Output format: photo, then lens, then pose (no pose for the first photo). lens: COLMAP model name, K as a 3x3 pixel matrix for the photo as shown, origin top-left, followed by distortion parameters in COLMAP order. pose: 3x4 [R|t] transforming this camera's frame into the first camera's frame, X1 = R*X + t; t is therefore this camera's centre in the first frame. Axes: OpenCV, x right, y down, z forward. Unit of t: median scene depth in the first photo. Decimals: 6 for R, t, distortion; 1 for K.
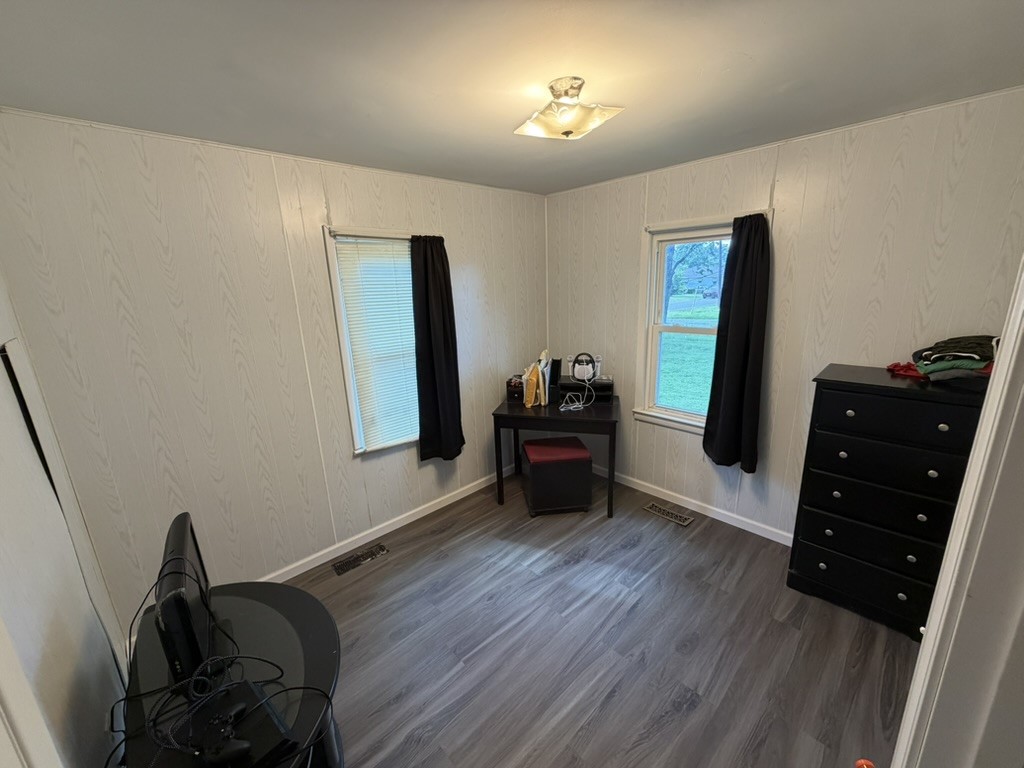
lens RADIAL K [[407.8, 0, 507.9], [0, 407.8, 384.7], [0, 0, 1]] dist [0.000592, 0.000236]
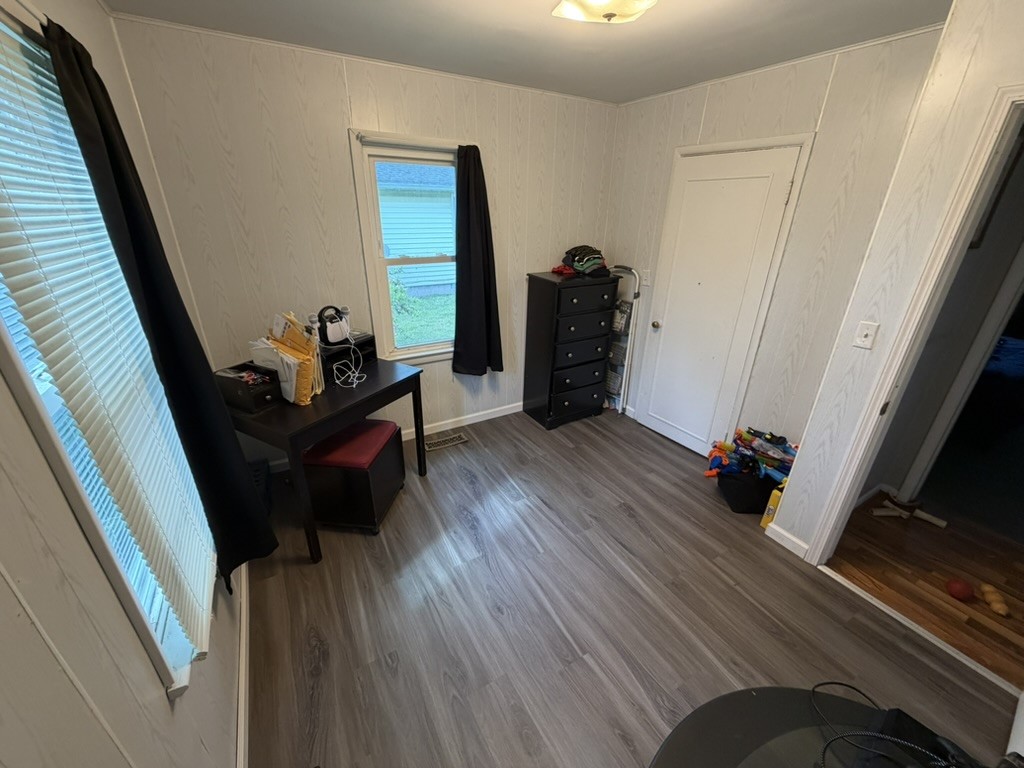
lens RADIAL K [[407.8, 0, 508.0], [0, 407.8, 385.1], [0, 0, 1]] dist [0.000592, 0.000236]
pose [[0.223064, -0.351281, 0.909310, -0.555945], [0.217996, 0.927165, 0.304702, -0.121478], [-0.950116, 0.130258, 0.283395, 0.623848]]
